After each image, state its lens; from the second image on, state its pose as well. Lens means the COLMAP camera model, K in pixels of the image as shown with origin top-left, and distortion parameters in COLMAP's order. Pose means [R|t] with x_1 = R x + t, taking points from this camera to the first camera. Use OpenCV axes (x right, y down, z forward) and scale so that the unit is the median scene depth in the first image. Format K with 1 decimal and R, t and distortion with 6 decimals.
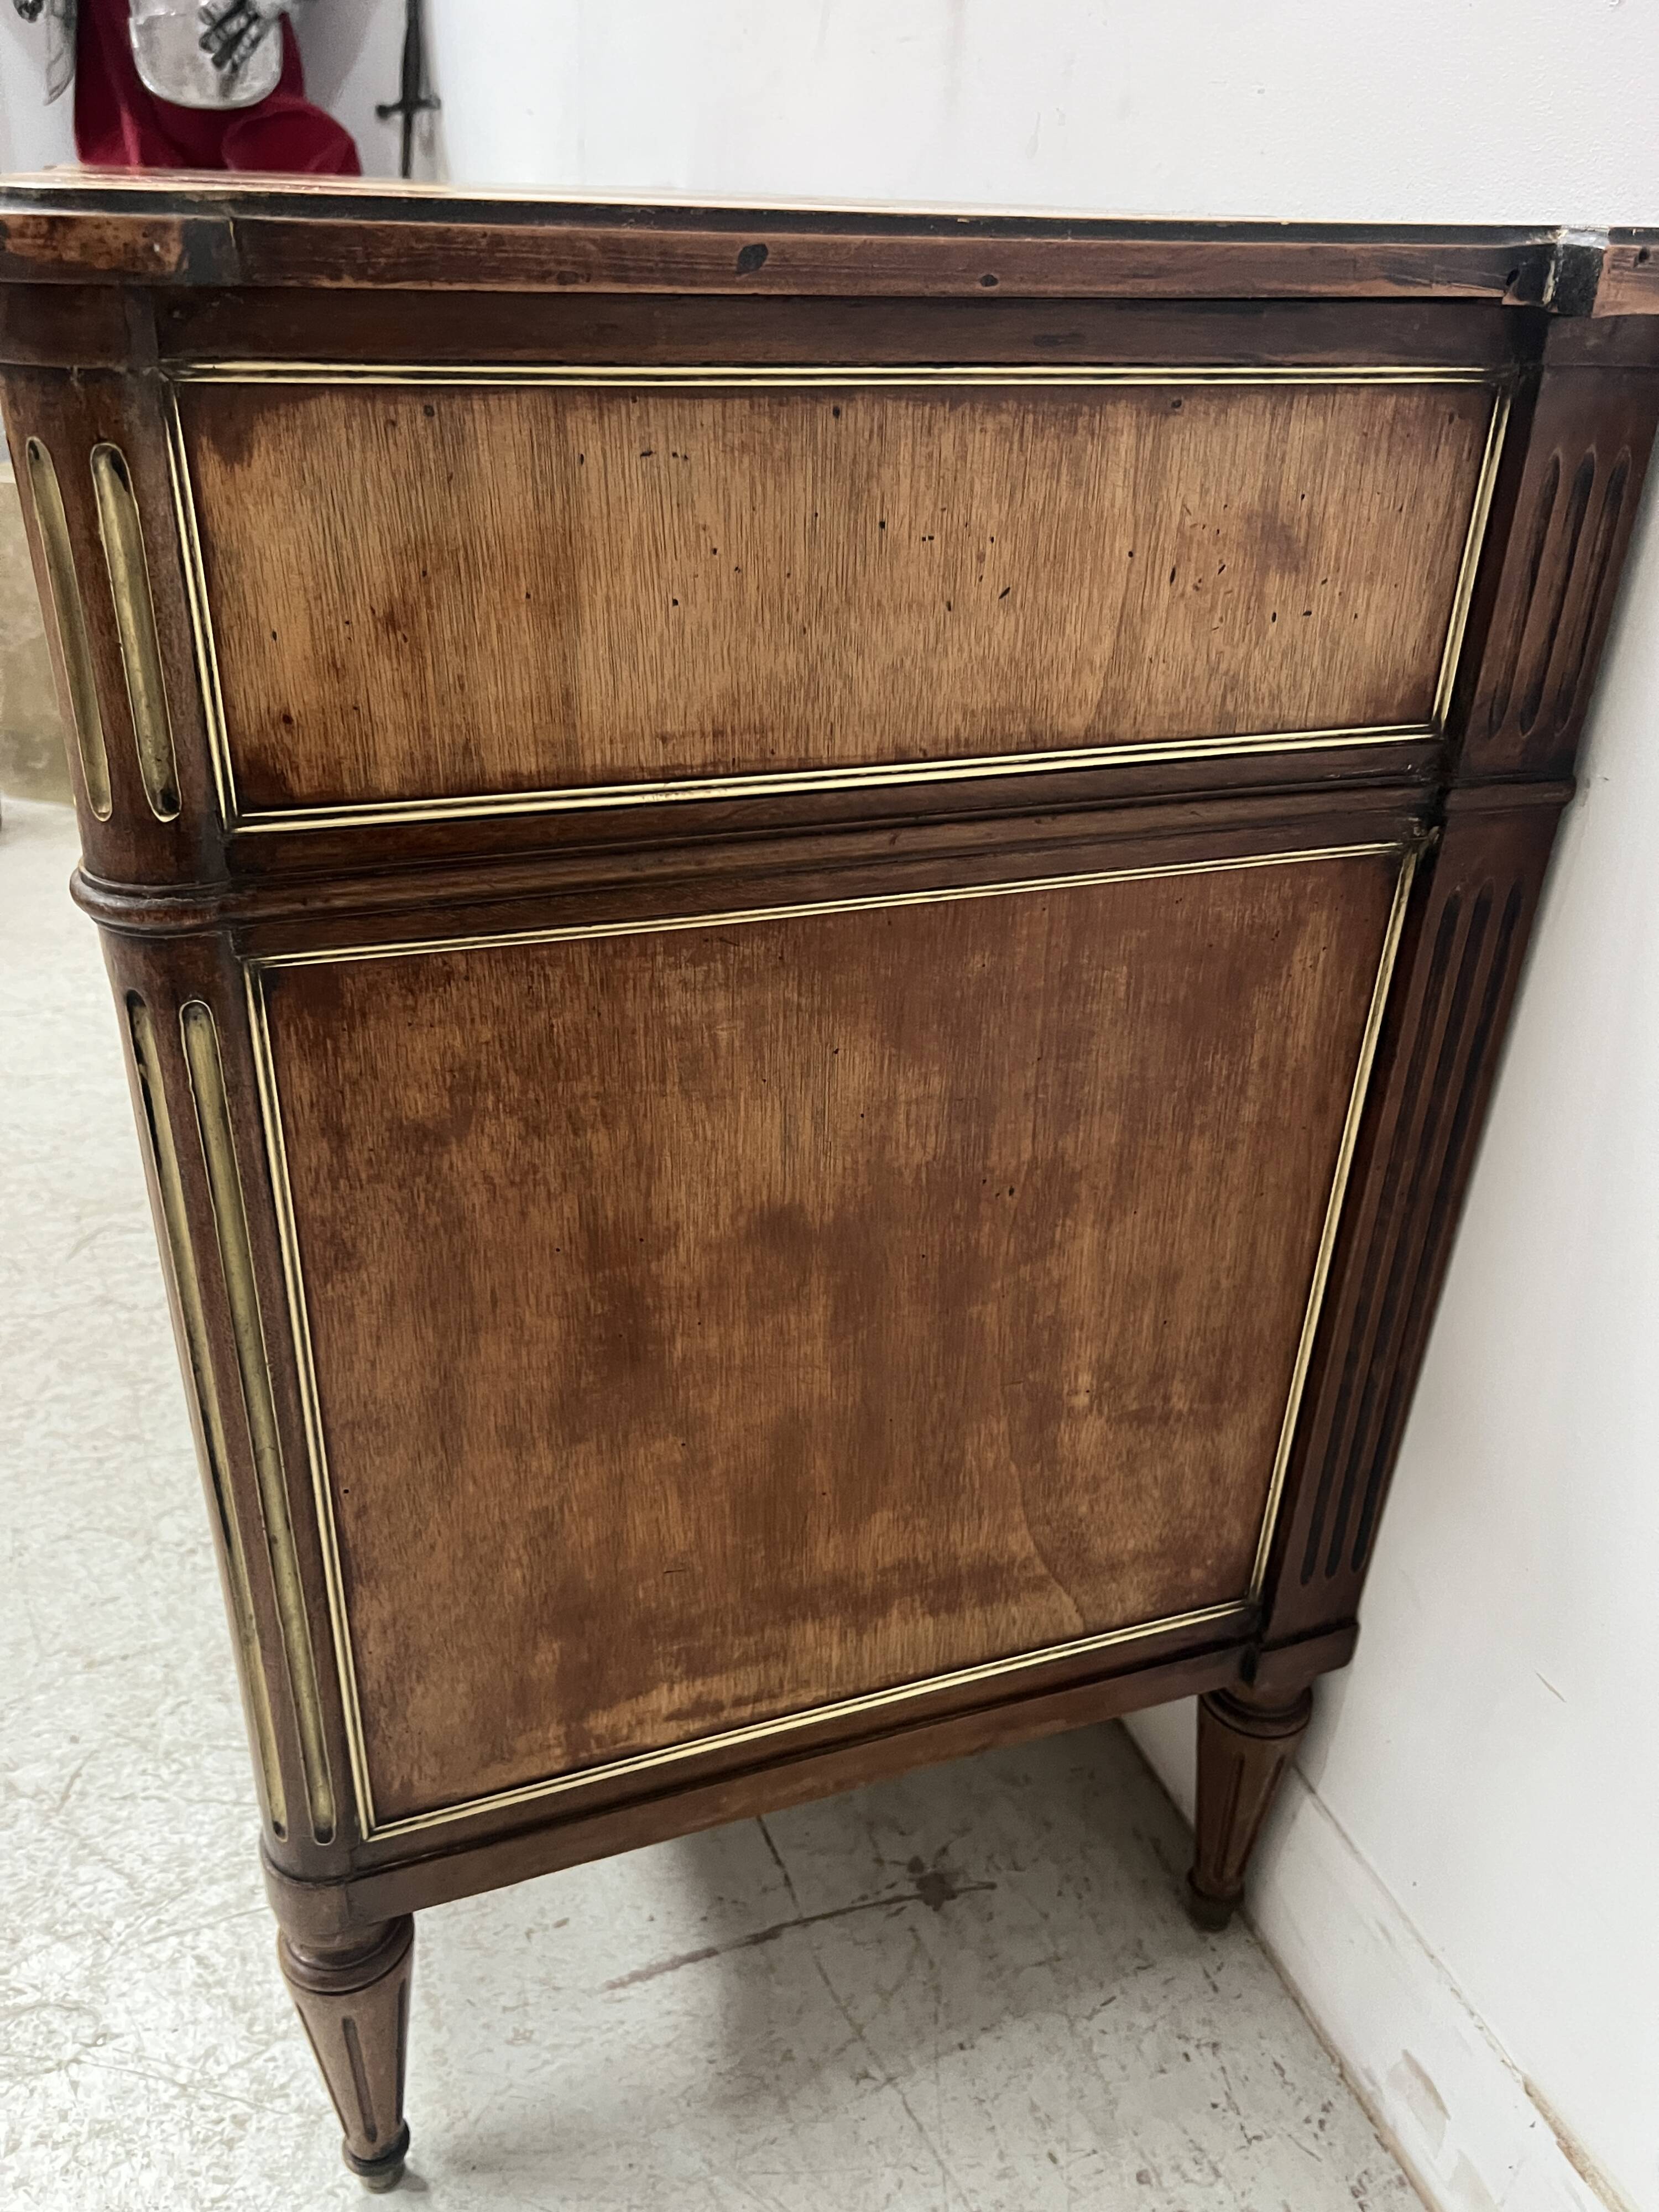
lens RADIAL K [[1669.1, 0, 843.4], [0, 1669.1, 1089.6], [0, 0, 1]] dist [0.040275, -0.051423]
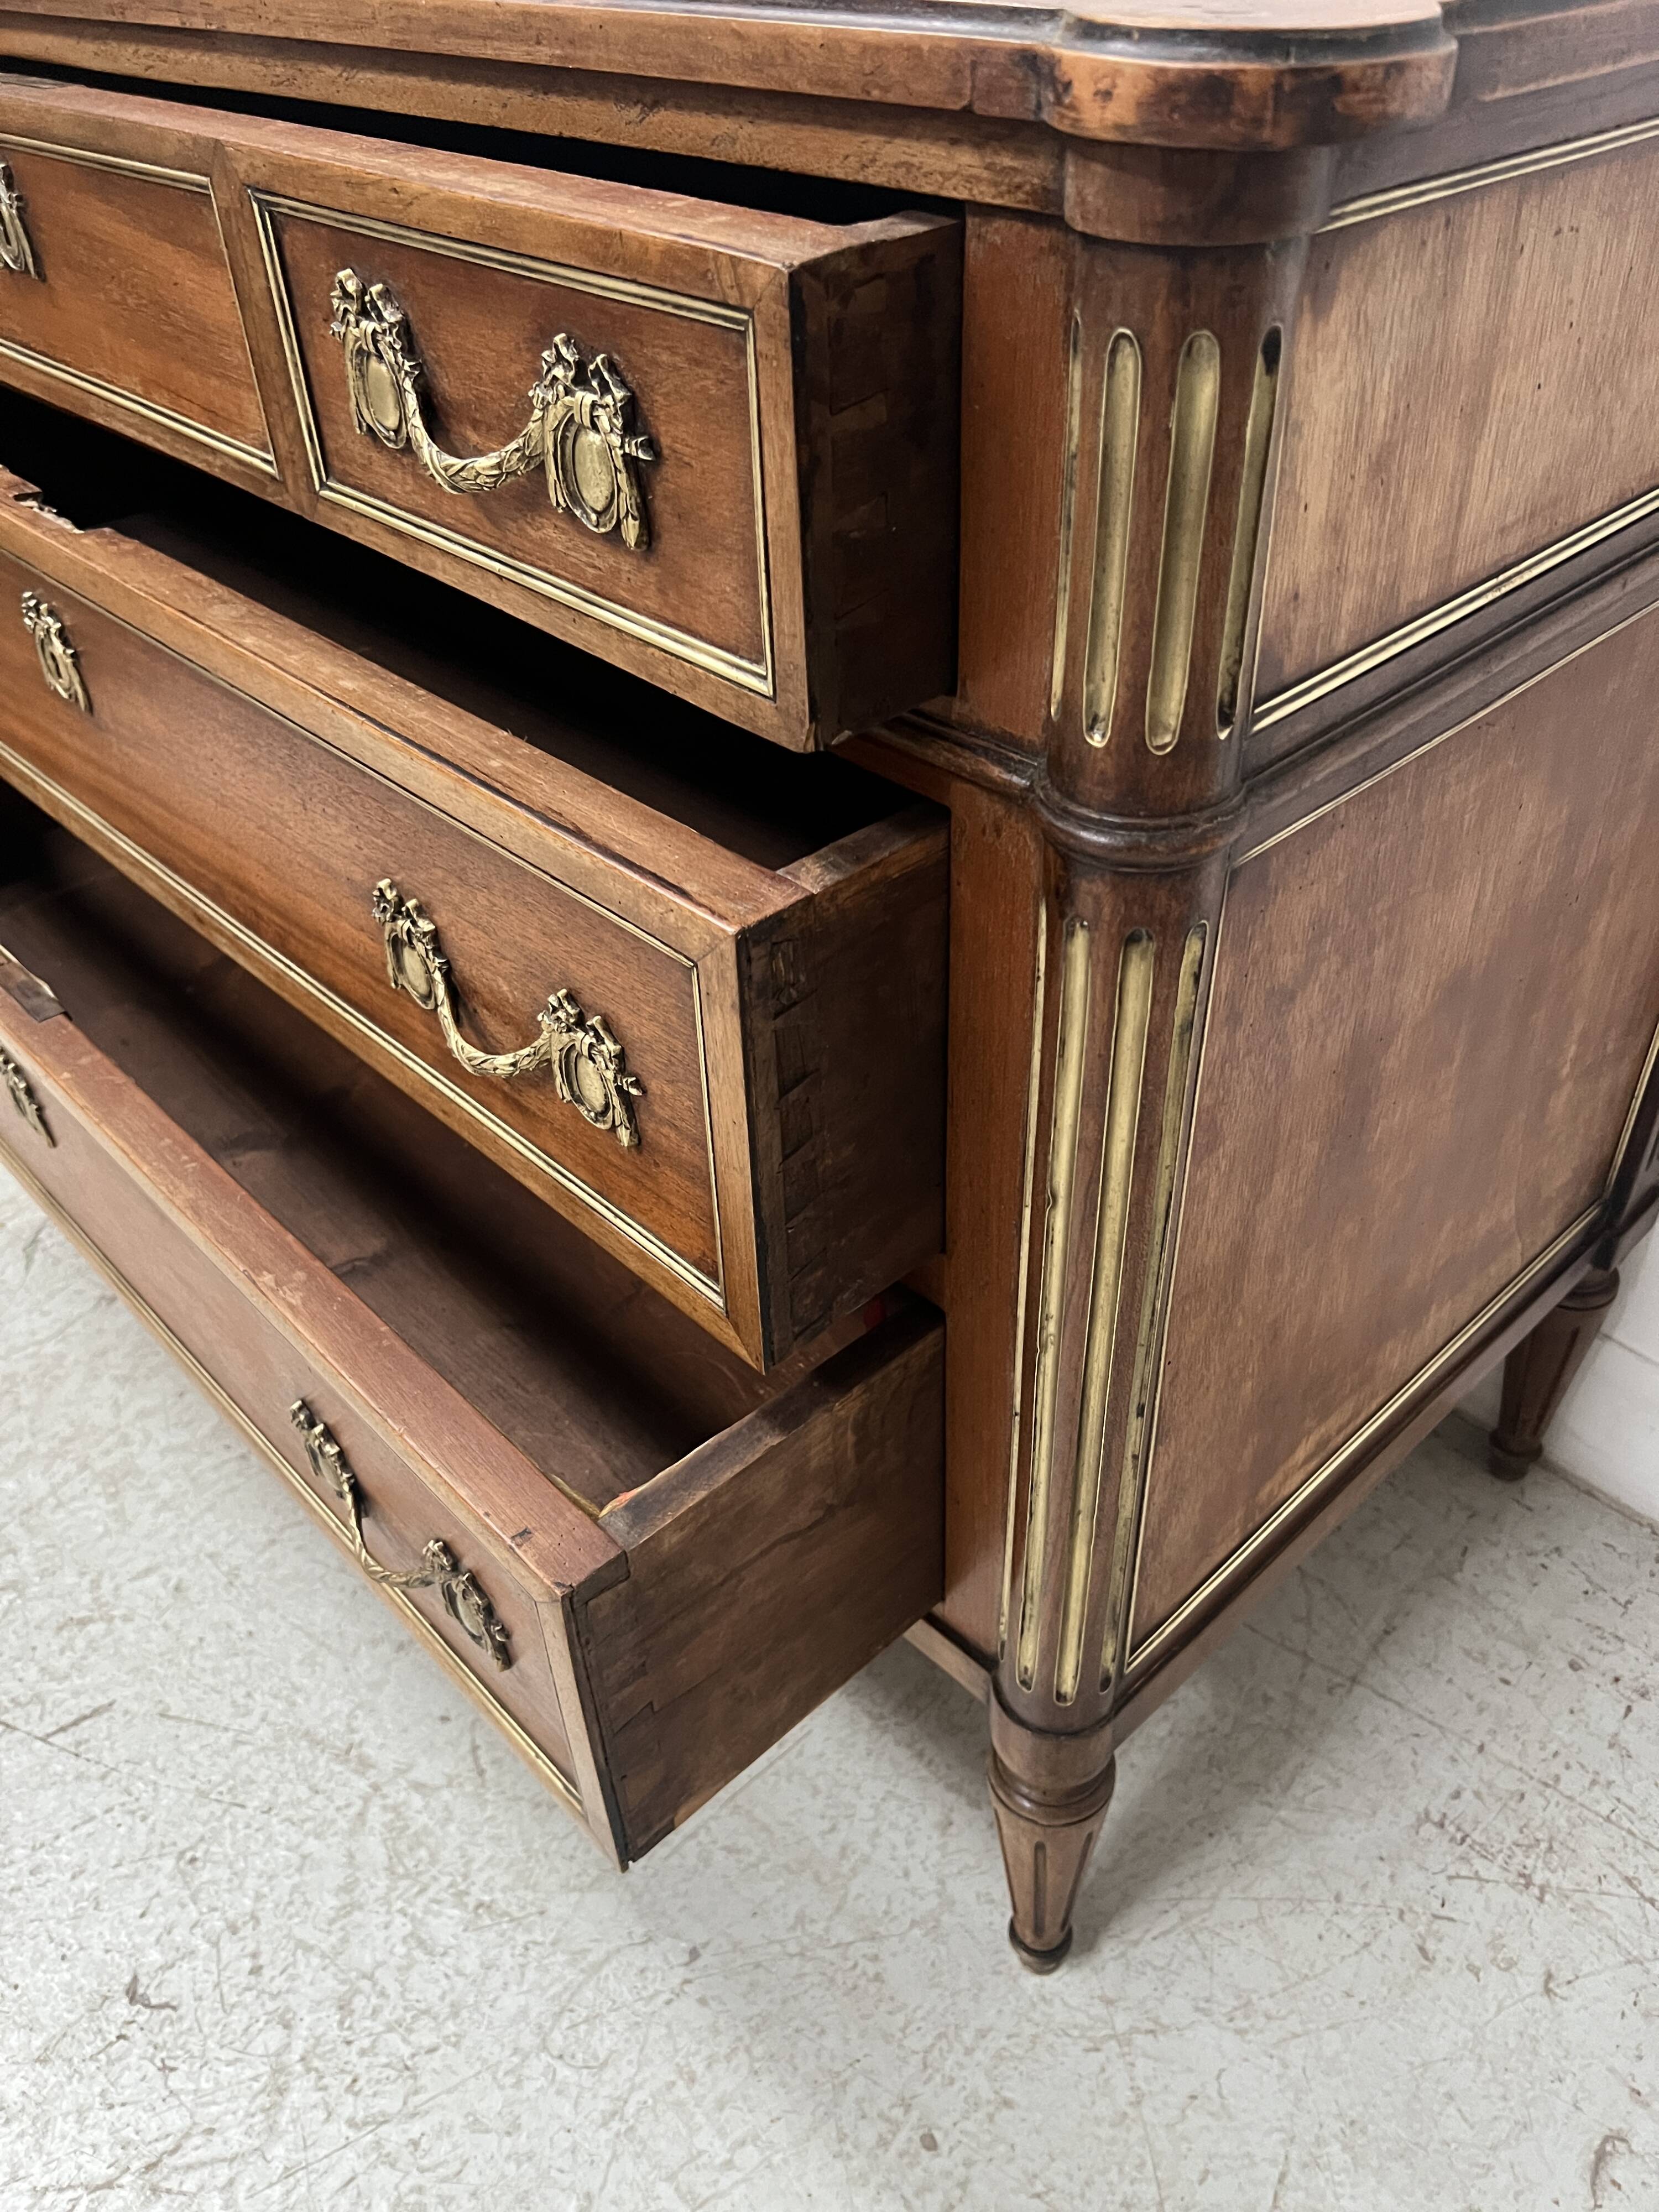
lens RADIAL K [[1669.1, 0, 871.3], [0, 1669.1, 1101.4], [0, 0, 1]] dist [0.040275, -0.051423]
pose [[0.911636, -0.296657, 0.284453, -0.895438], [0.238163, 0.945362, 0.222640, -0.220231], [-0.334959, -0.135221, 0.932479, 0.177230]]
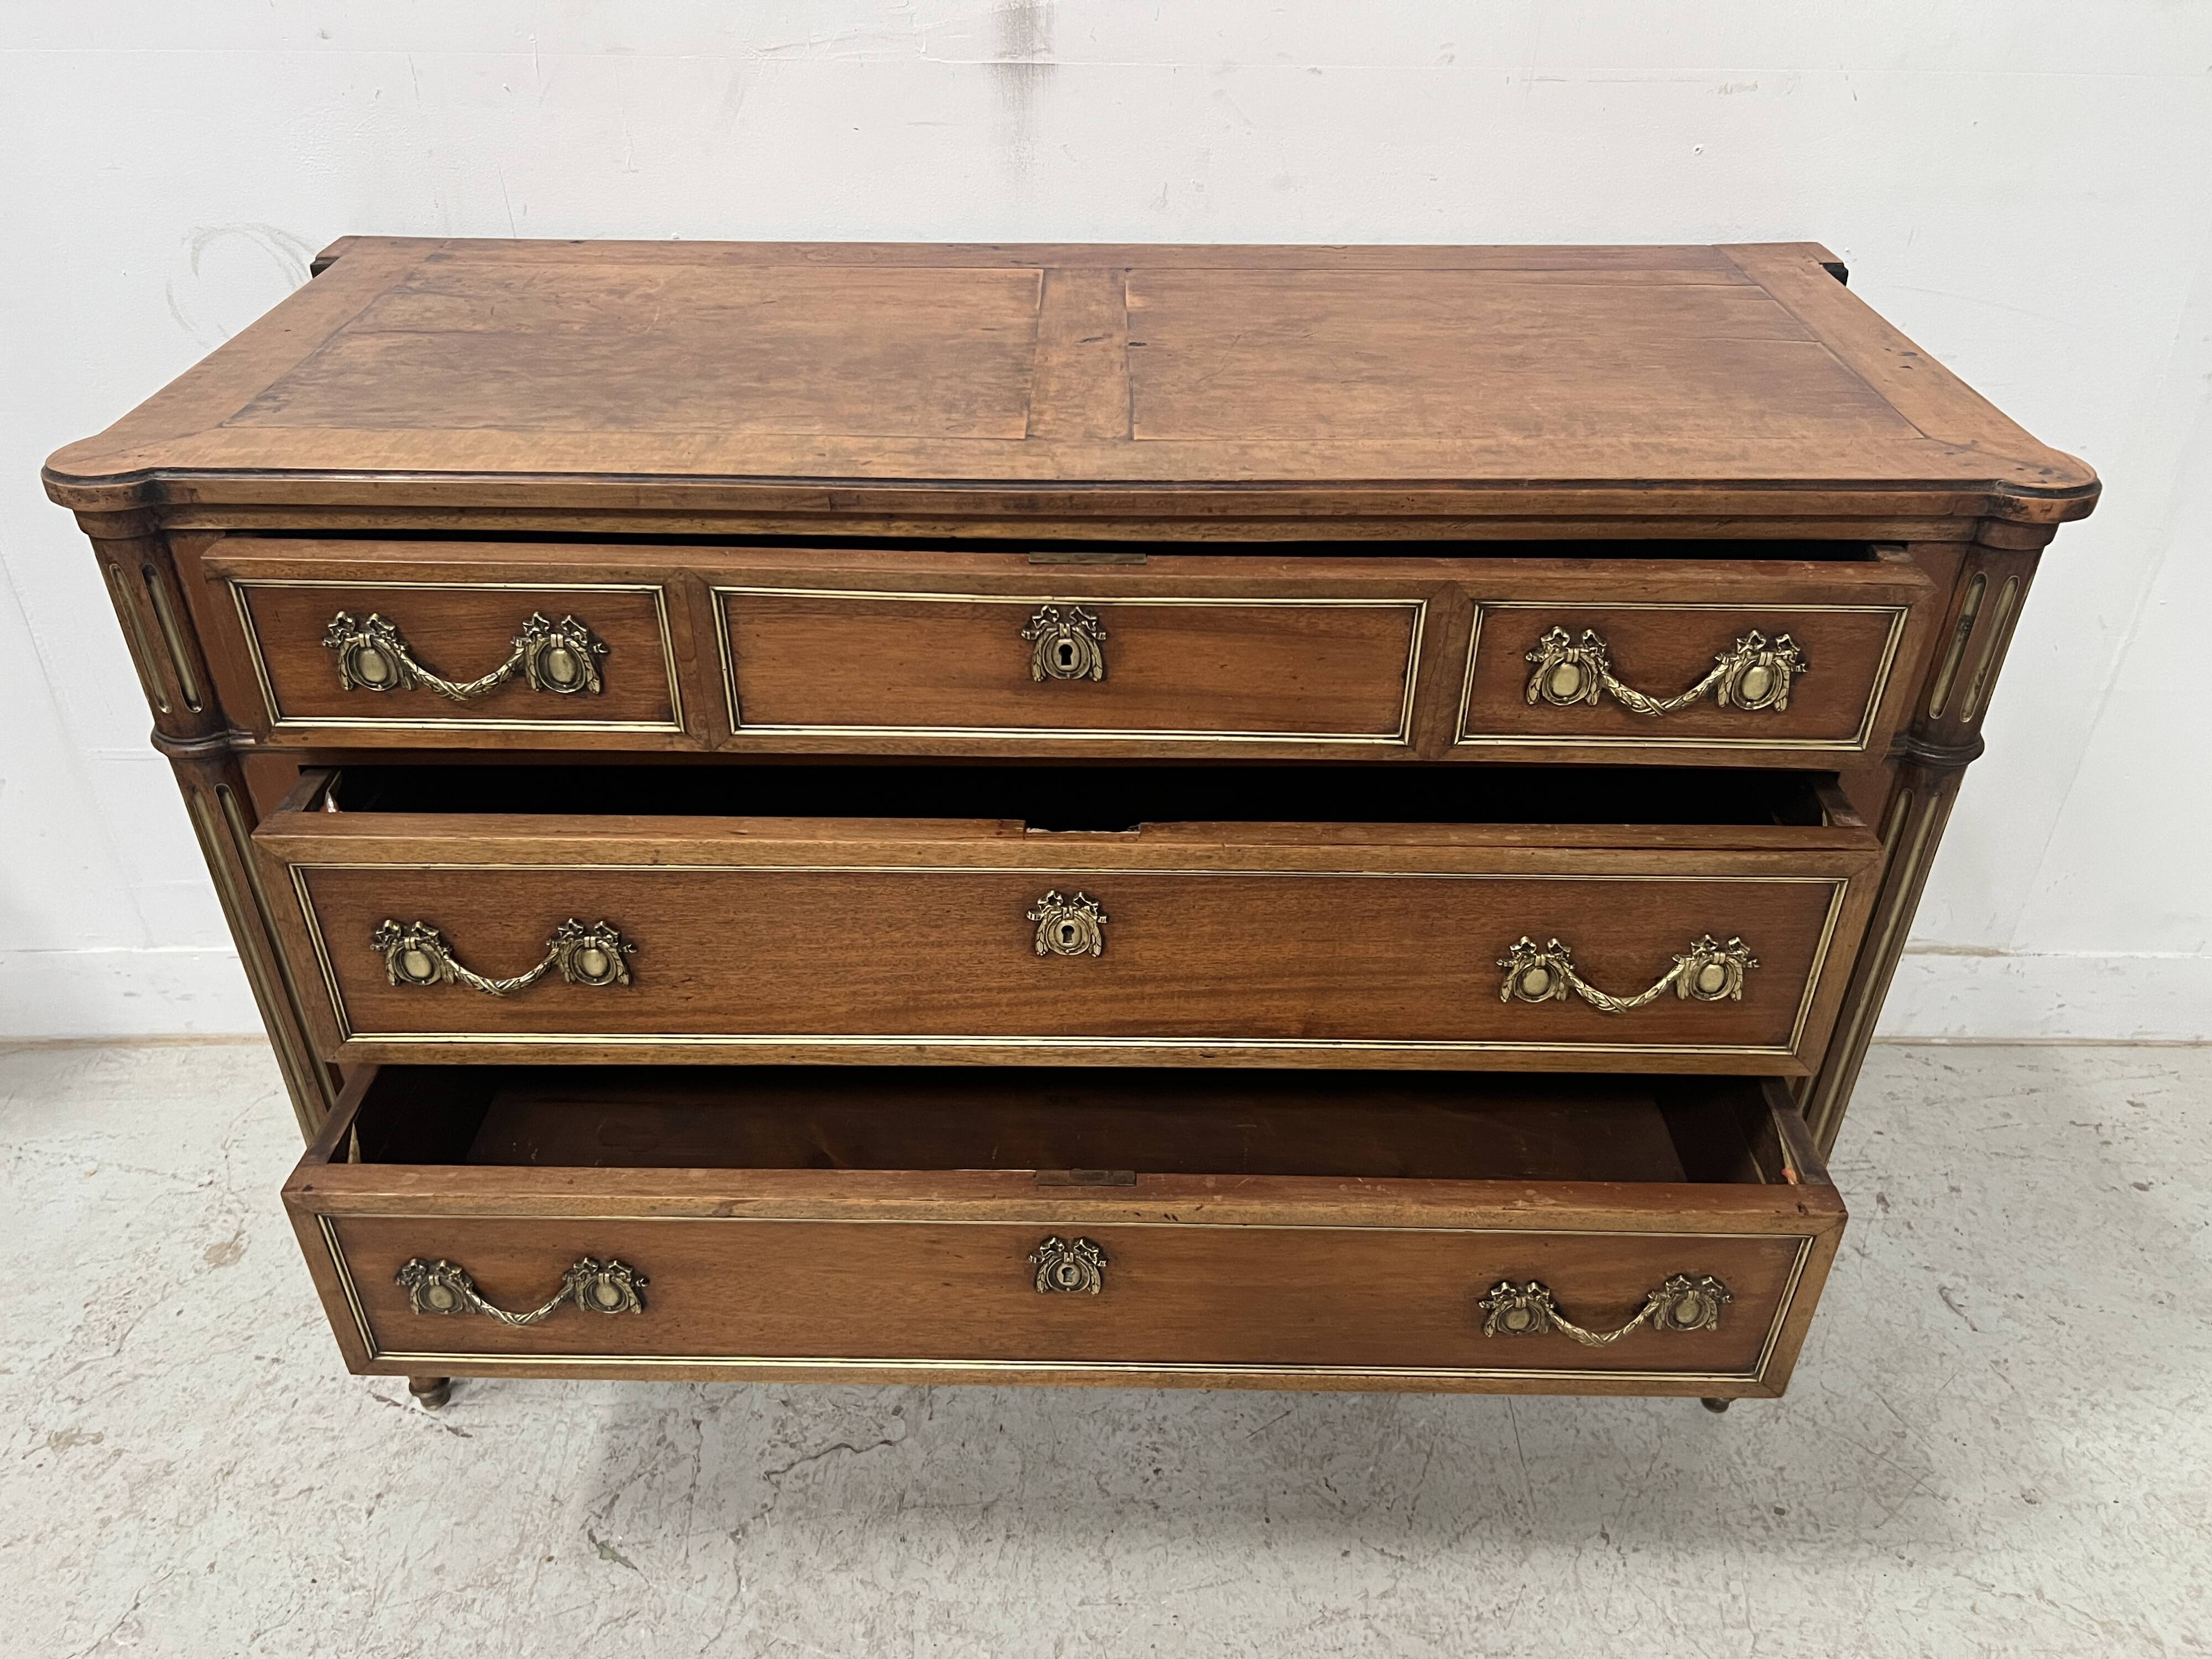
lens RADIAL K [[1669.1, 0, 1095.4], [0, 1669.1, 834.2], [0, 0, 1]] dist [0.040275, -0.051423]
pose [[0.349510, -0.545002, 0.762113, -2.652884], [0.430609, 0.815853, 0.385953, -1.419666], [-0.832117, 0.193278, 0.519831, 0.884744]]
